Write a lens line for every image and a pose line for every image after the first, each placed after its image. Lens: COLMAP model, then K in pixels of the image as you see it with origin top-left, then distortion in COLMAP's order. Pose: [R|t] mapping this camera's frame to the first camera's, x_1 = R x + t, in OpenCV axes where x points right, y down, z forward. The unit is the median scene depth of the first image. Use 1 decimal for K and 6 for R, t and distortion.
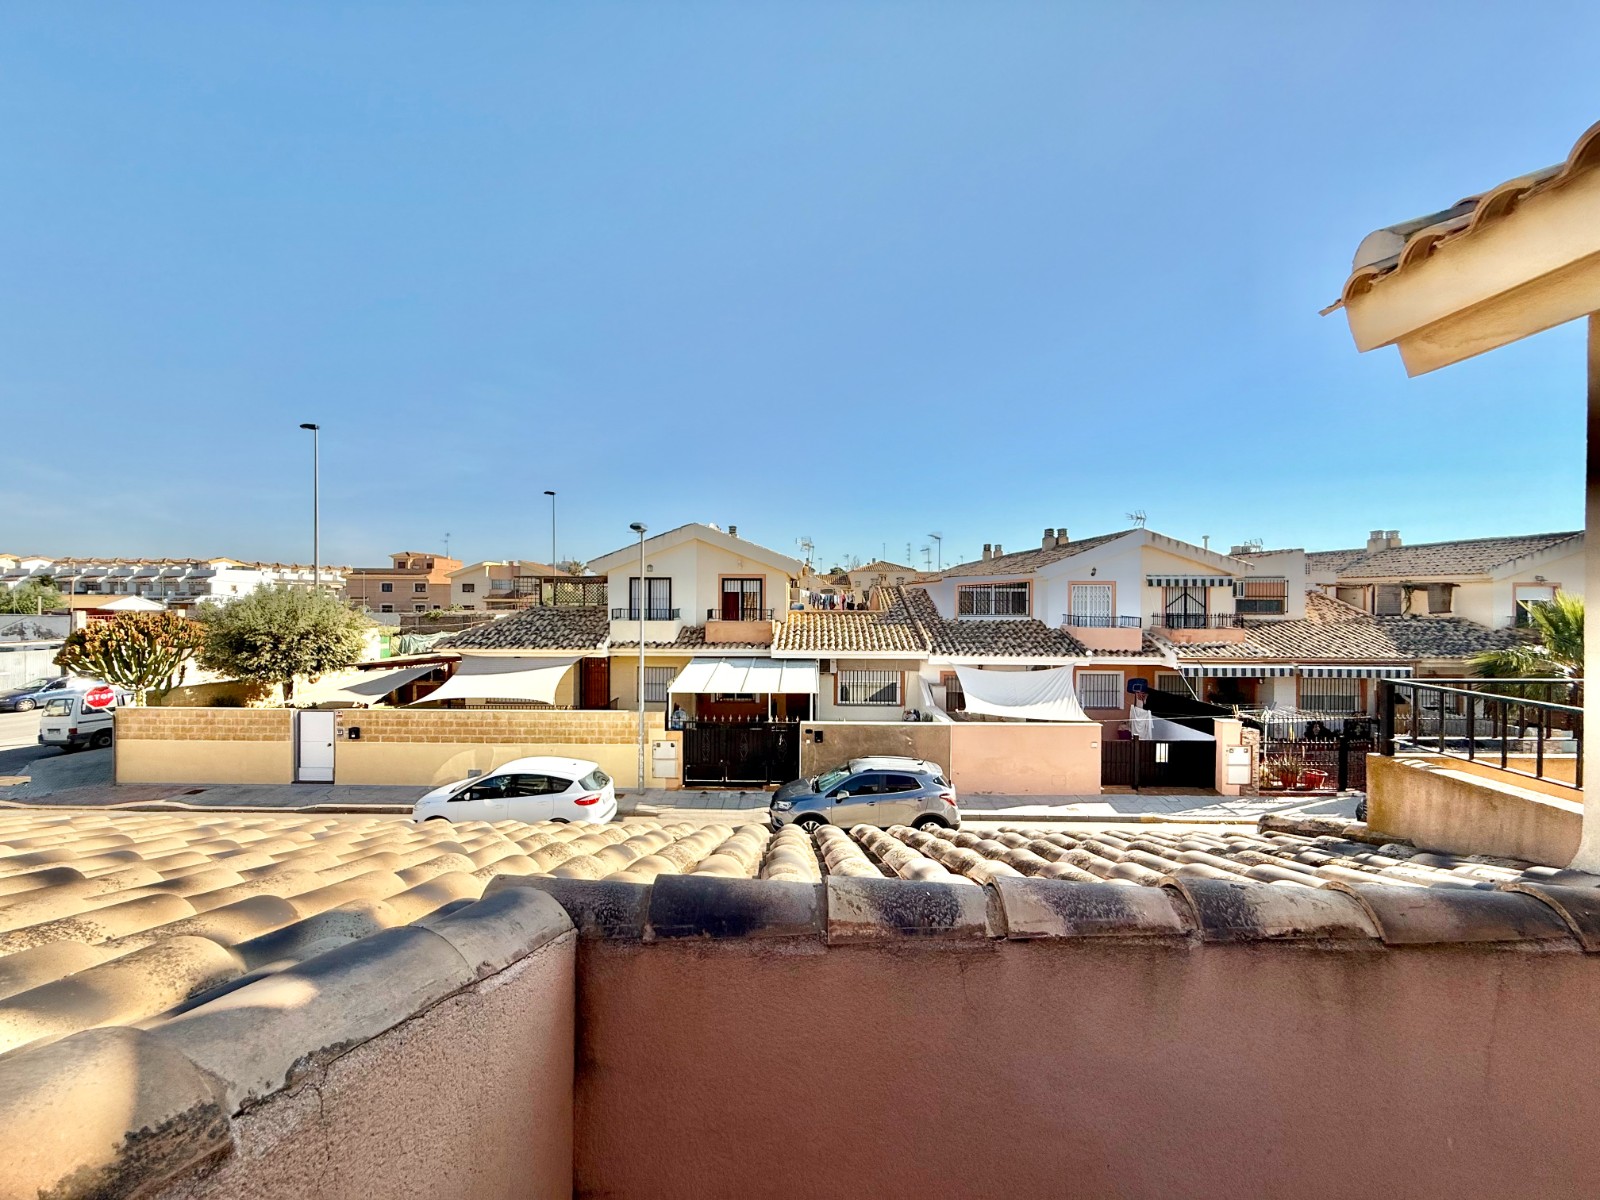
lens RADIAL K [[639.6, 0, 791.9], [0, 639.6, 600.1], [0, 0, 1]] dist [0.001652, 0.000147]
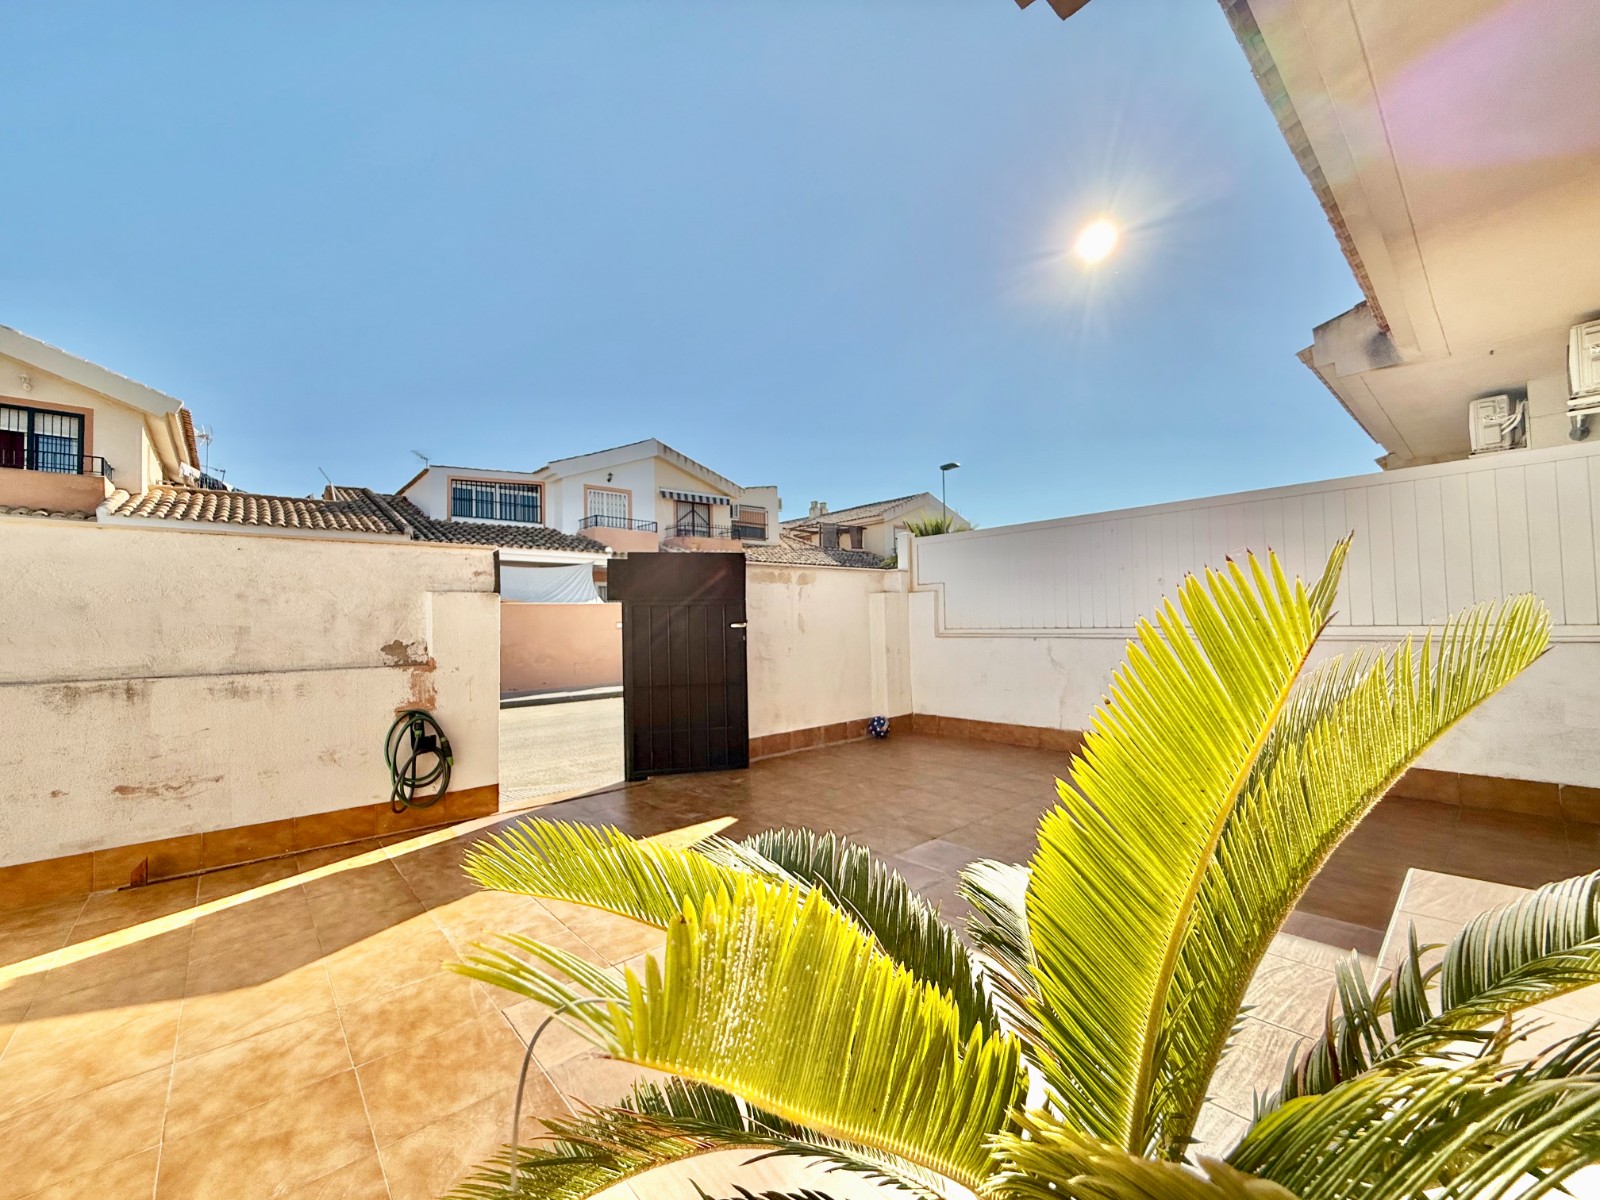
lens RADIAL K [[639.6, 0, 791.9], [0, 639.6, 600.1], [0, 0, 1]] dist [0.001652, 0.000147]
pose [[0.740712, 0.003341, 0.671814, 0.040206], [0.029657, 0.998850, -0.037666, 0.178150], [-0.671168, 0.047824, 0.739761, 0.136974]]
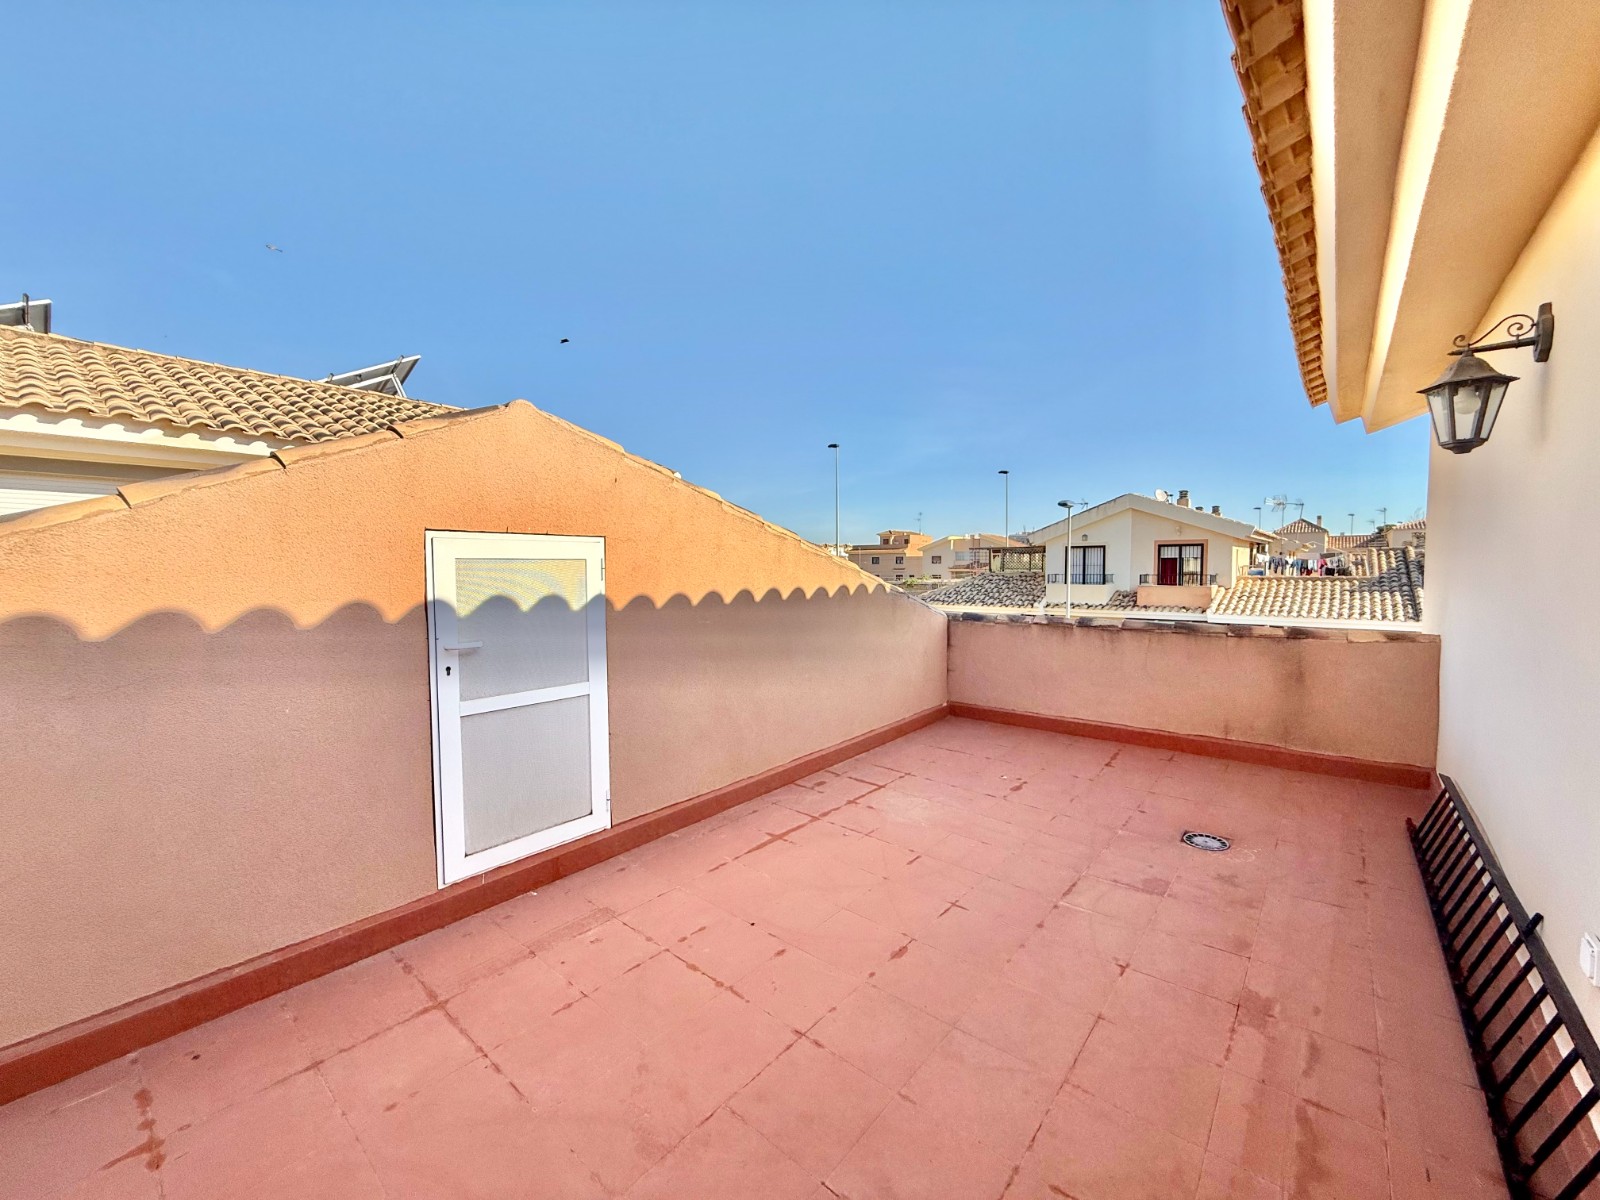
lens RADIAL K [[639.6, 0, 791.9], [0, 639.6, 600.1], [0, 0, 1]] dist [0.001652, 0.000147]
pose [[0.770725, 0.024254, -0.636706, 0.097186], [0.004843, 0.999023, 0.043919, 0.007231], [0.637149, -0.036933, 0.769855, -0.185022]]
